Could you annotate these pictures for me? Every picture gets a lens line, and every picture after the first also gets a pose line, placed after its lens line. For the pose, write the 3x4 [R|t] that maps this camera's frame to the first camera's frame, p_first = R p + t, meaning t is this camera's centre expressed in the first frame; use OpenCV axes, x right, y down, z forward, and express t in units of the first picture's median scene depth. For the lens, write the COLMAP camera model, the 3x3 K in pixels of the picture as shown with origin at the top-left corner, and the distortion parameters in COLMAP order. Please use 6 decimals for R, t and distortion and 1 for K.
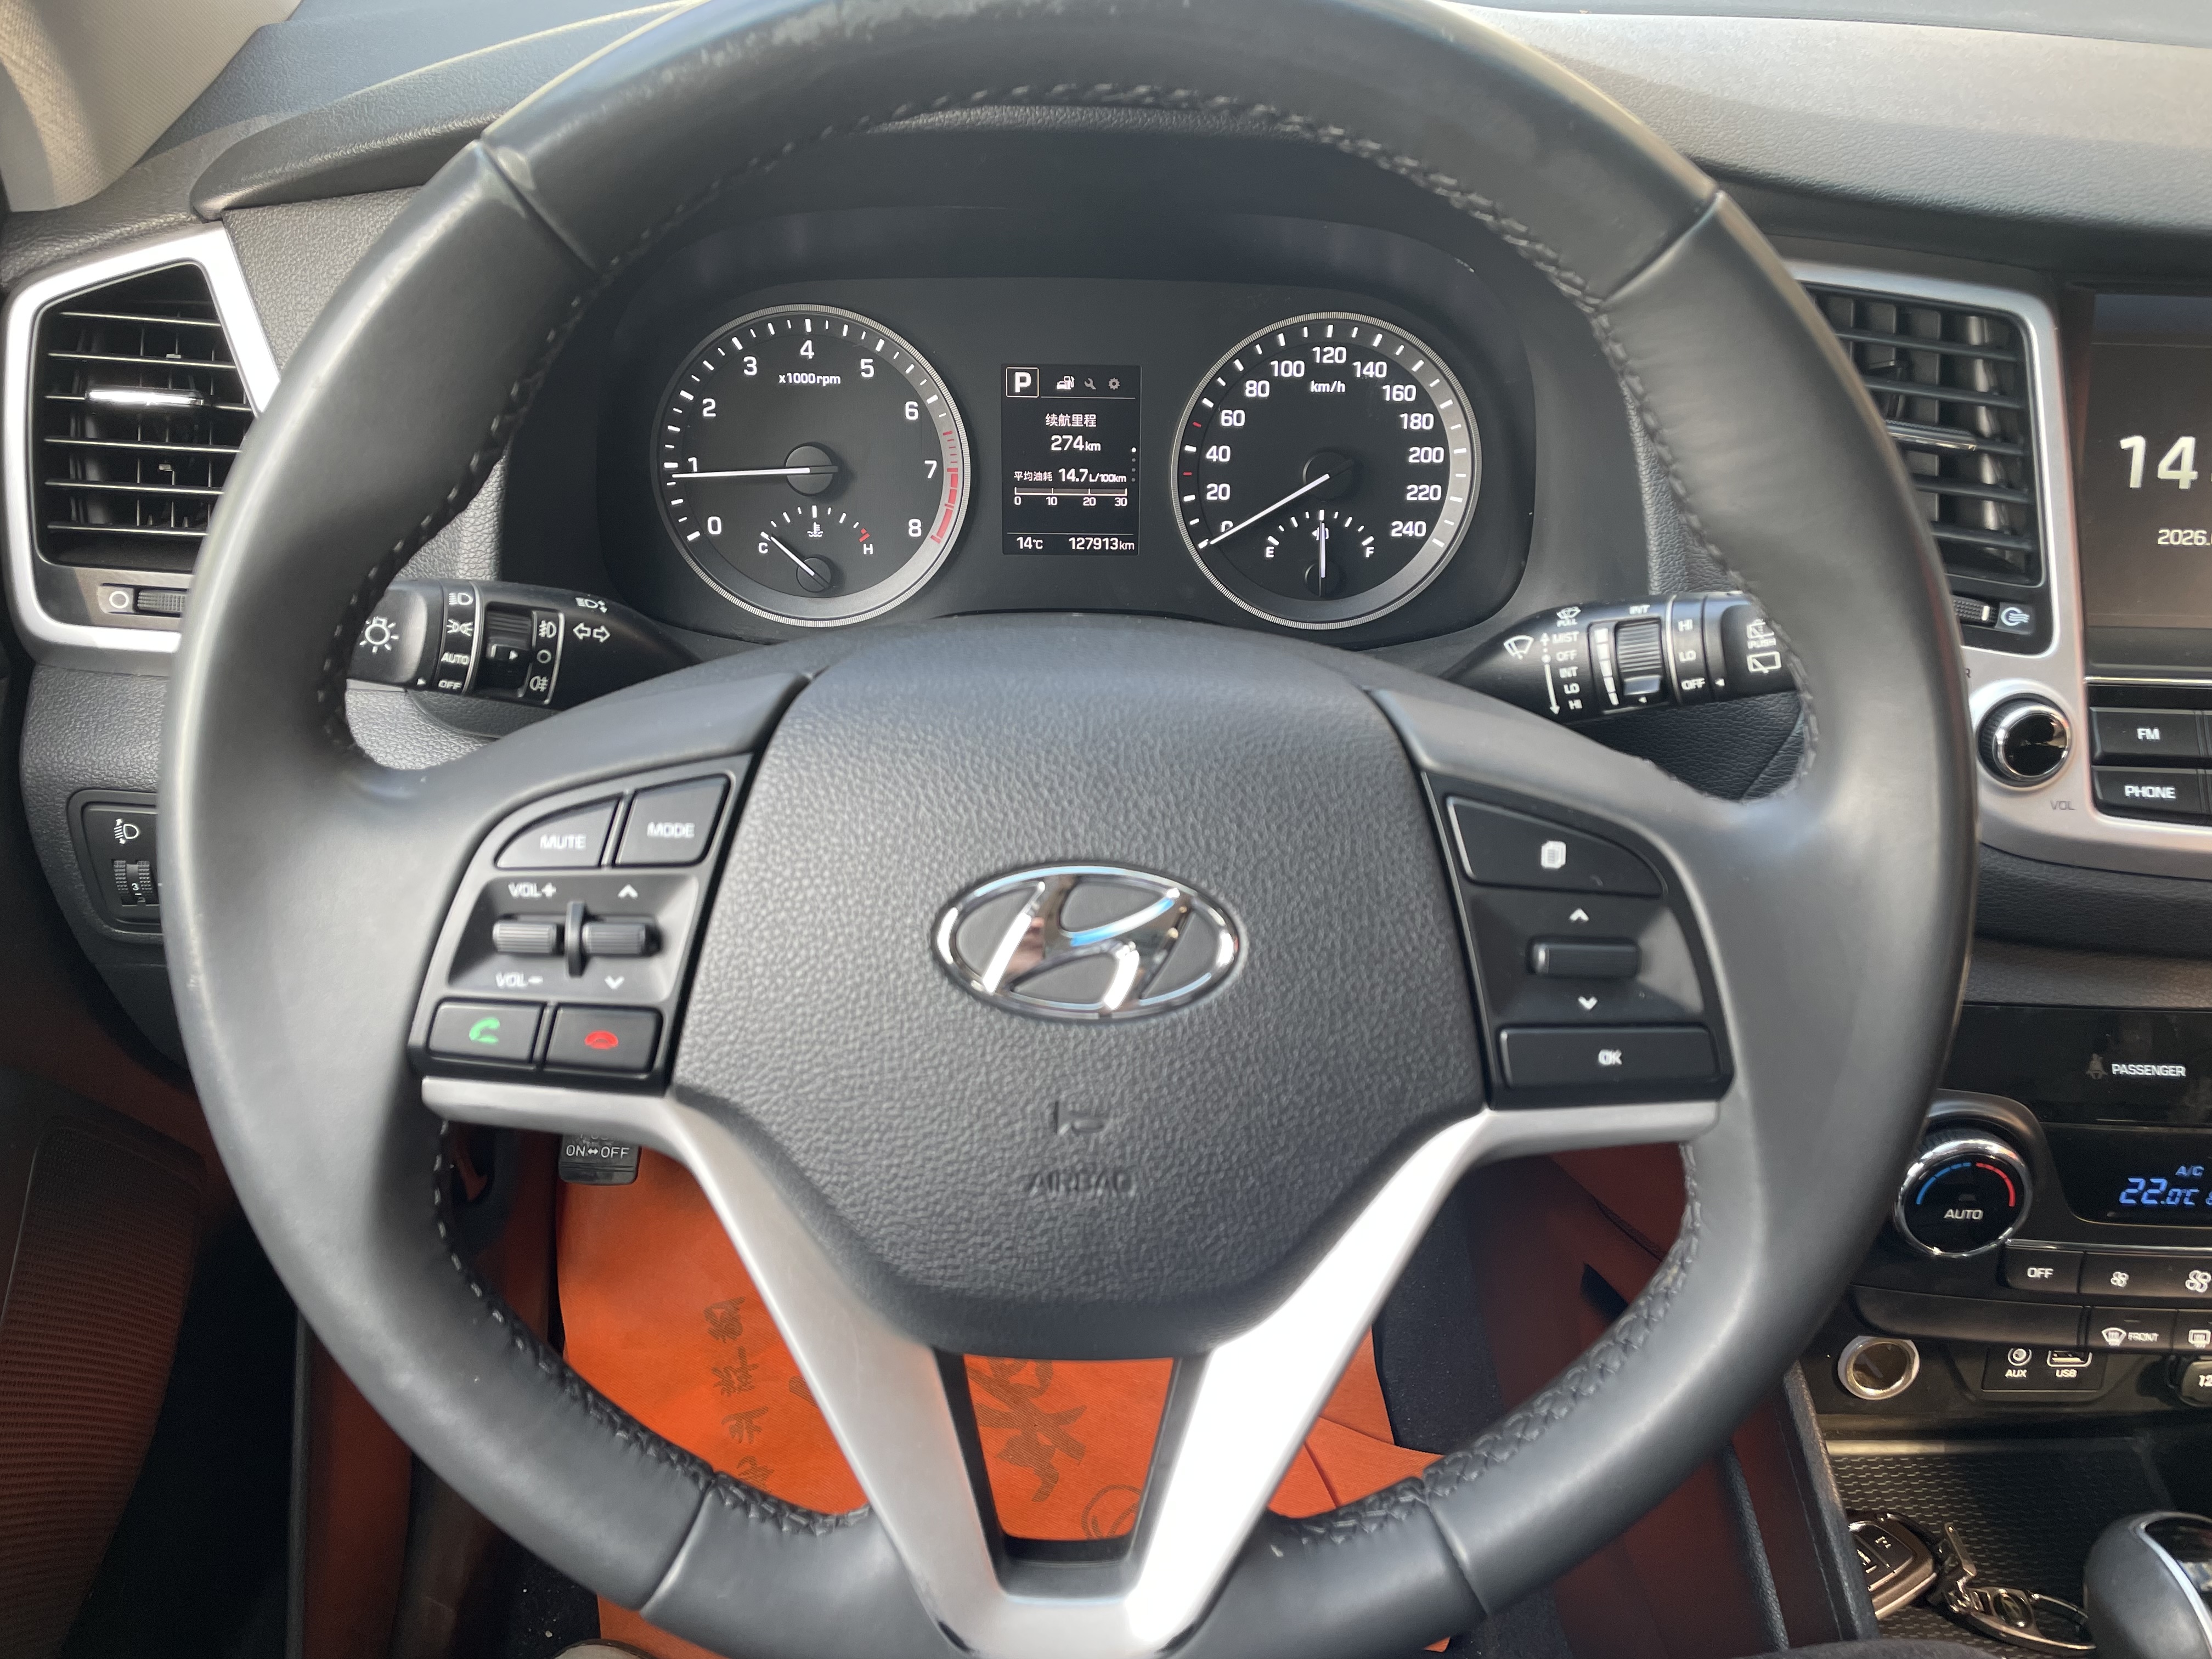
lens RADIAL K [[1481.3, 0, 1104.8], [0, 1481.3, 840.7], [0, 0, 1]] dist [0.008481, 0.000143]
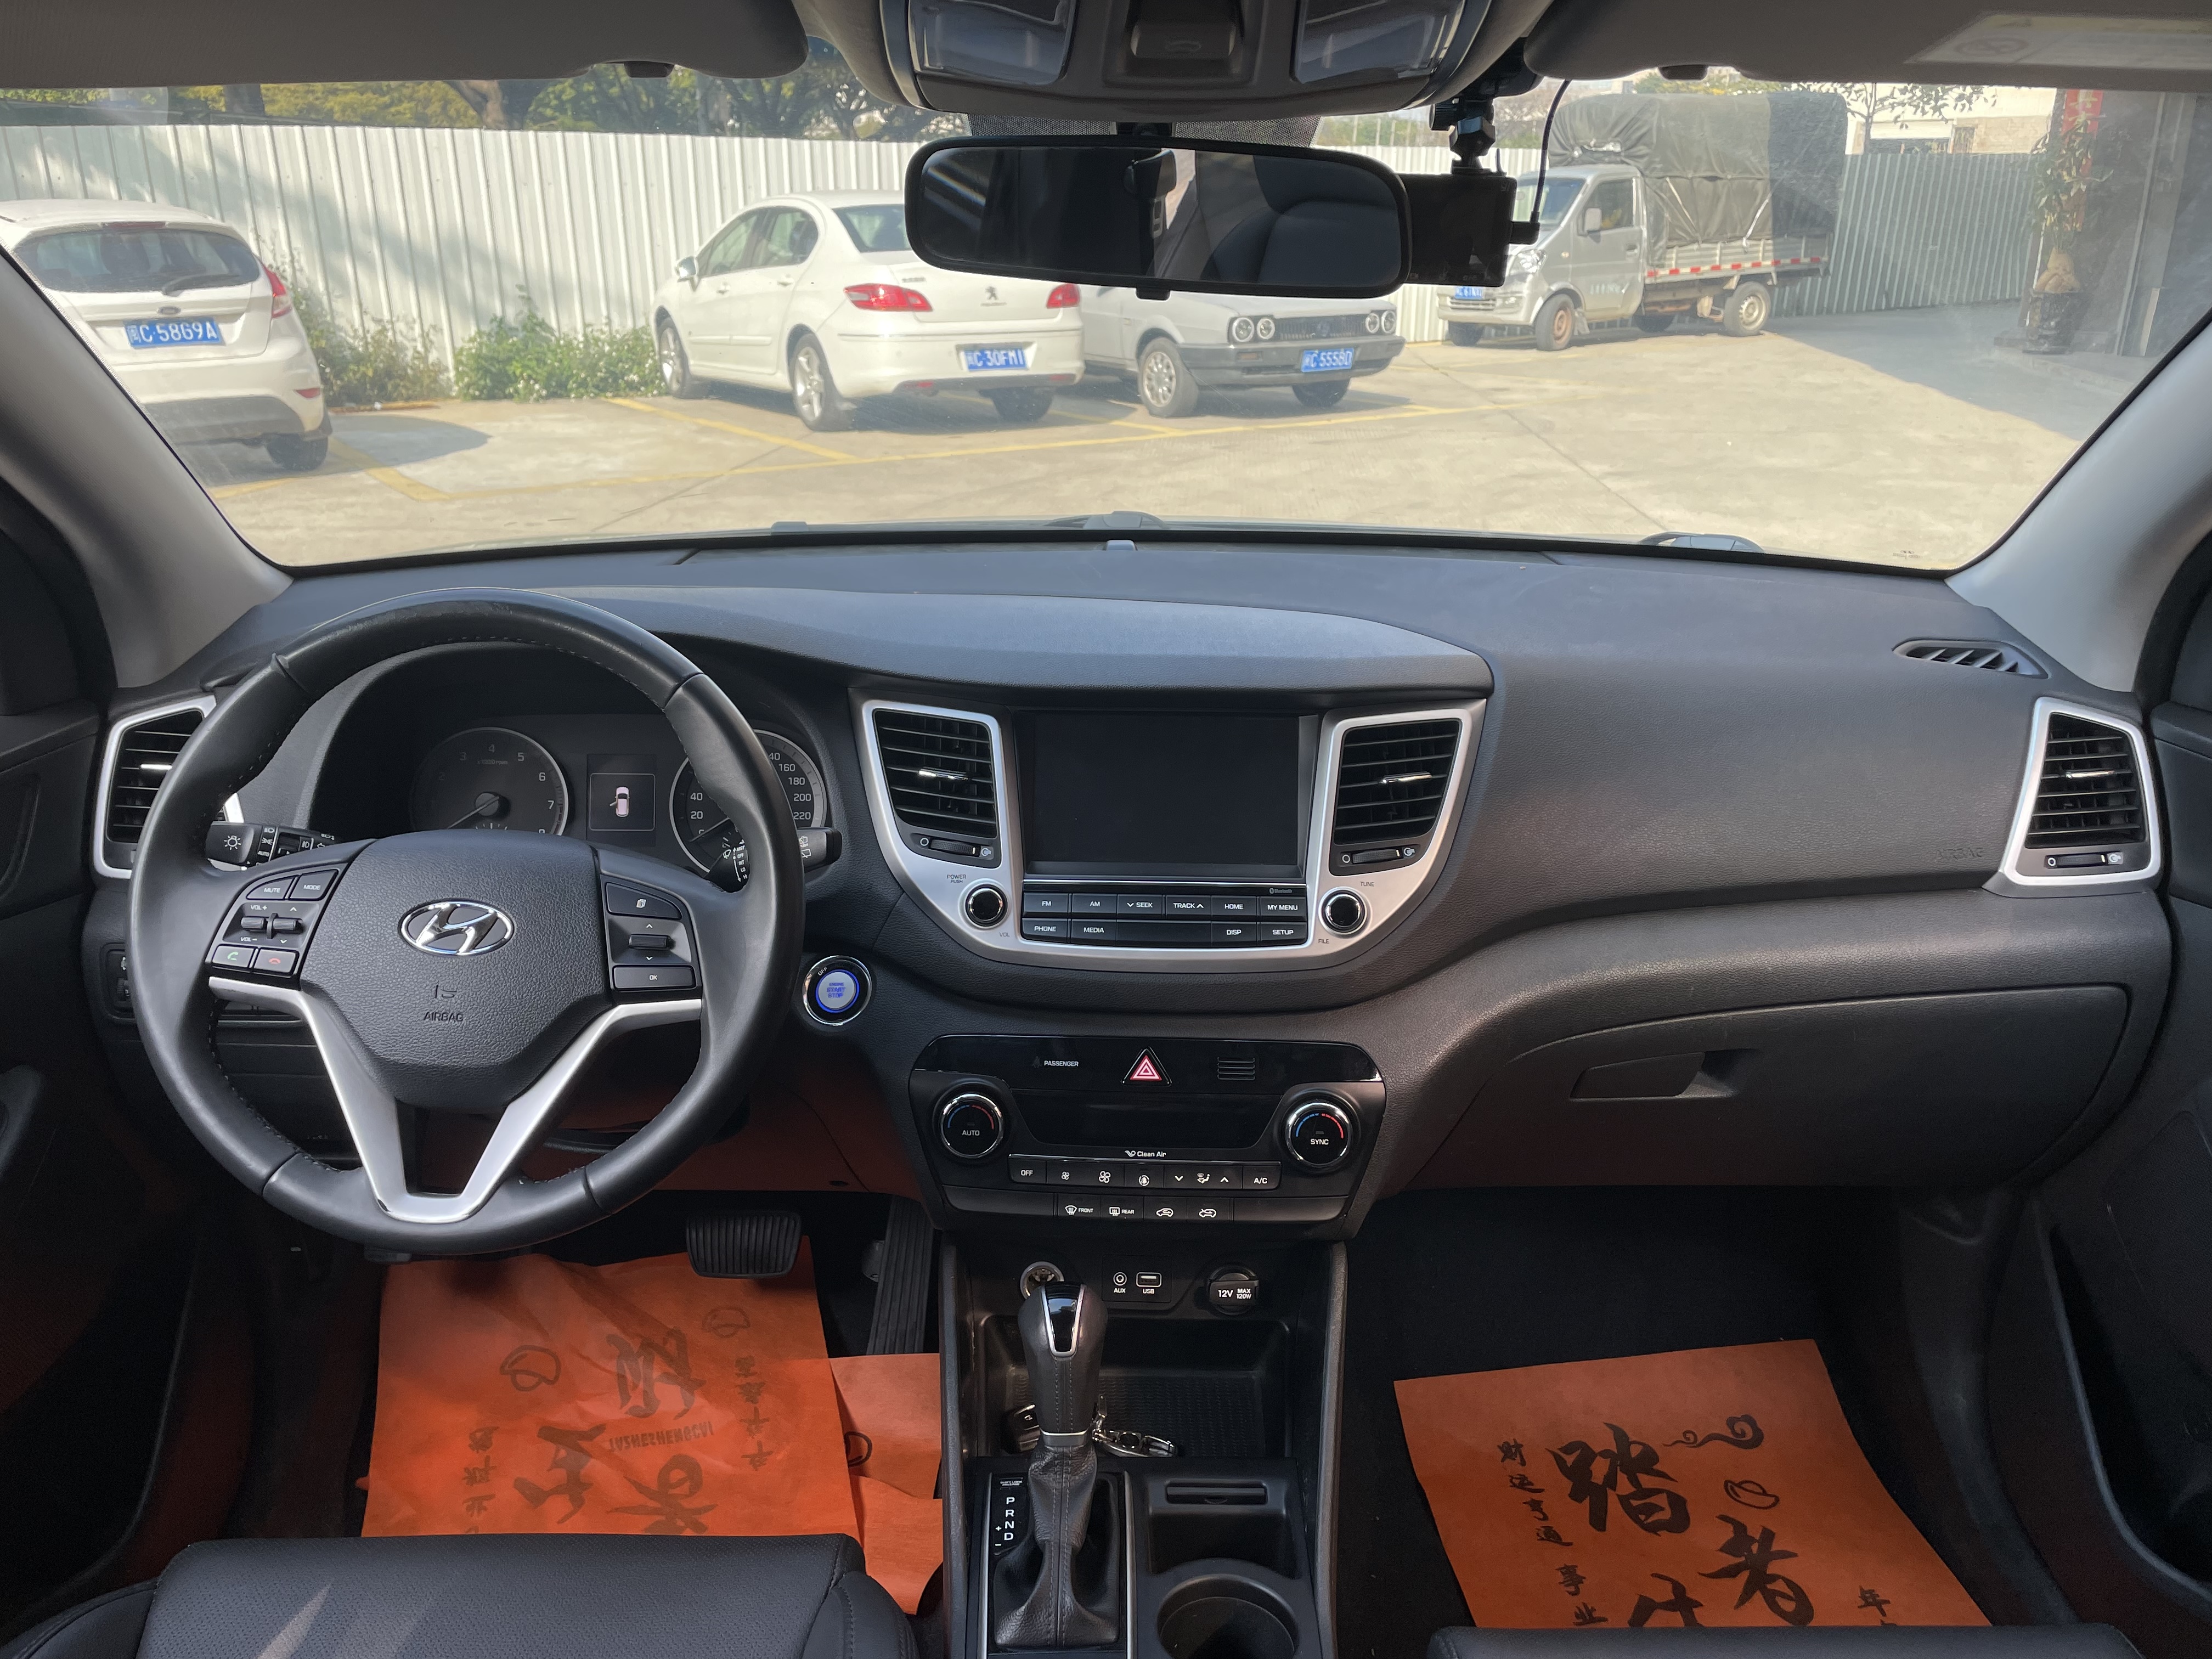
lens RADIAL K [[1481.3, 0, 1104.8], [0, 1481.3, 840.7], [0, 0, 1]] dist [0.008481, 0.000143]
pose [[0.999902, -0.006210, -0.012514, 0.825125], [0.002271, 0.956113, -0.292990, 0.484777], [0.013784, 0.292933, 0.956033, -1.123906]]
